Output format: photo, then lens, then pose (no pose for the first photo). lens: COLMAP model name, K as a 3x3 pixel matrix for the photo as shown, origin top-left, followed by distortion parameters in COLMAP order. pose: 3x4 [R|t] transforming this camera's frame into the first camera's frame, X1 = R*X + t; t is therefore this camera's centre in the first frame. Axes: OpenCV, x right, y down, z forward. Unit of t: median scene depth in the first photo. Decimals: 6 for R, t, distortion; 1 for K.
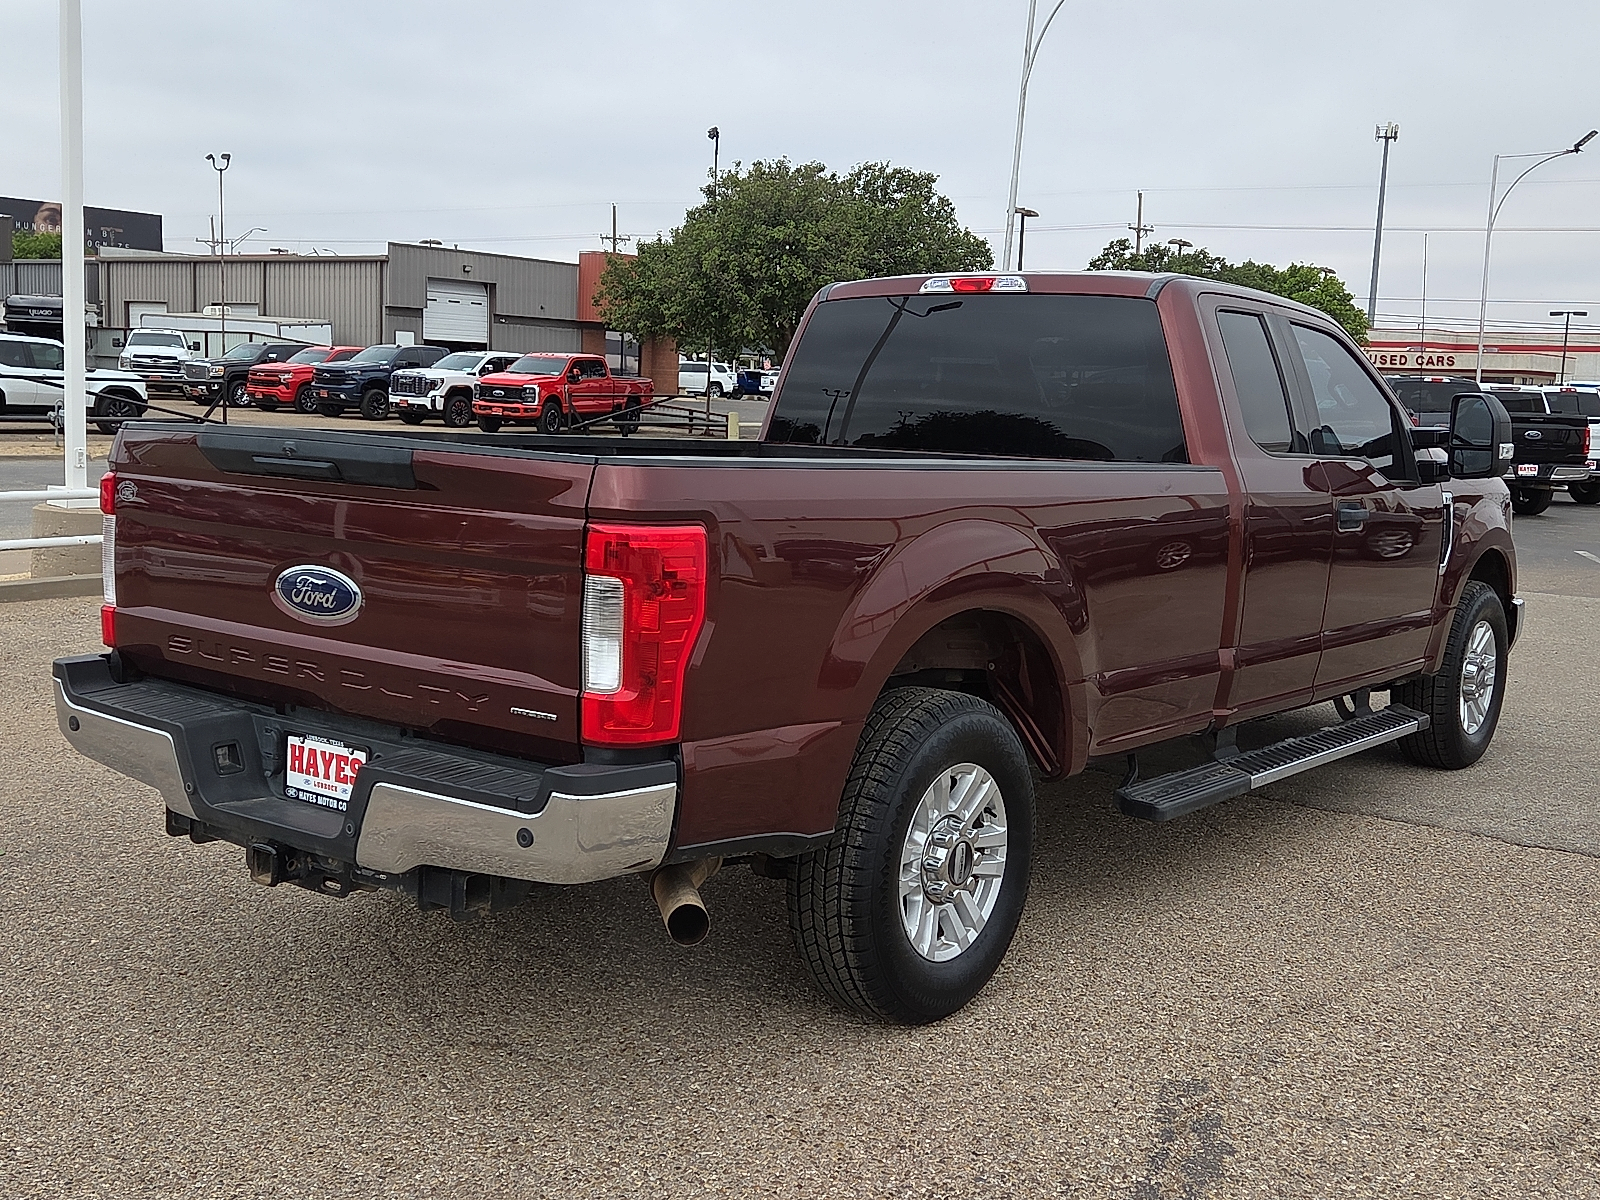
lens RADIAL K [[1739.3, 0, 800.0], [0, 1739.3, 600.0], [0, 0, 1]] dist [0.012230, 0.004574]
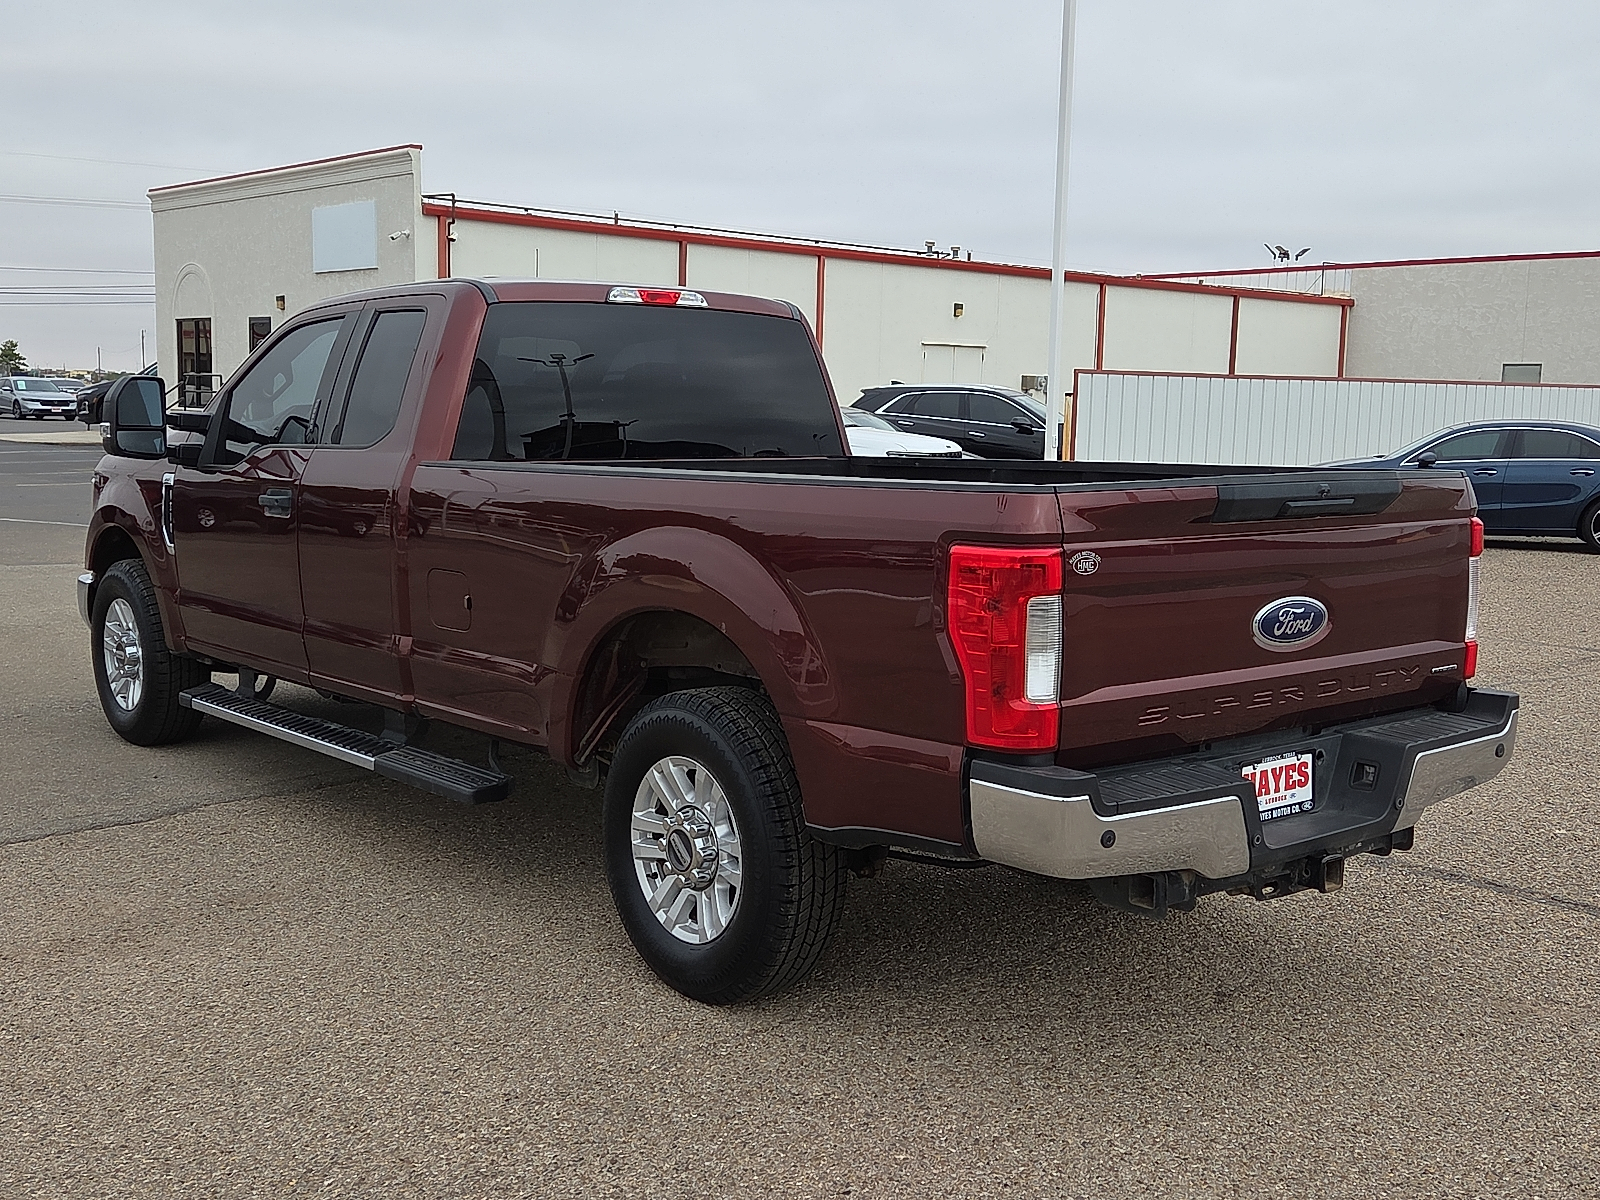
lens RADIAL K [[1848.8, 0, 800.0], [0, 1848.8, 600.0], [0, 0, 1]] dist [-0.011455, -0.005268]
pose [[0.166367, -0.128859, 0.977608, -1.431238], [0.097199, 0.988739, 0.113785, -0.175735], [-0.981262, 0.076092, 0.177019, 1.078039]]
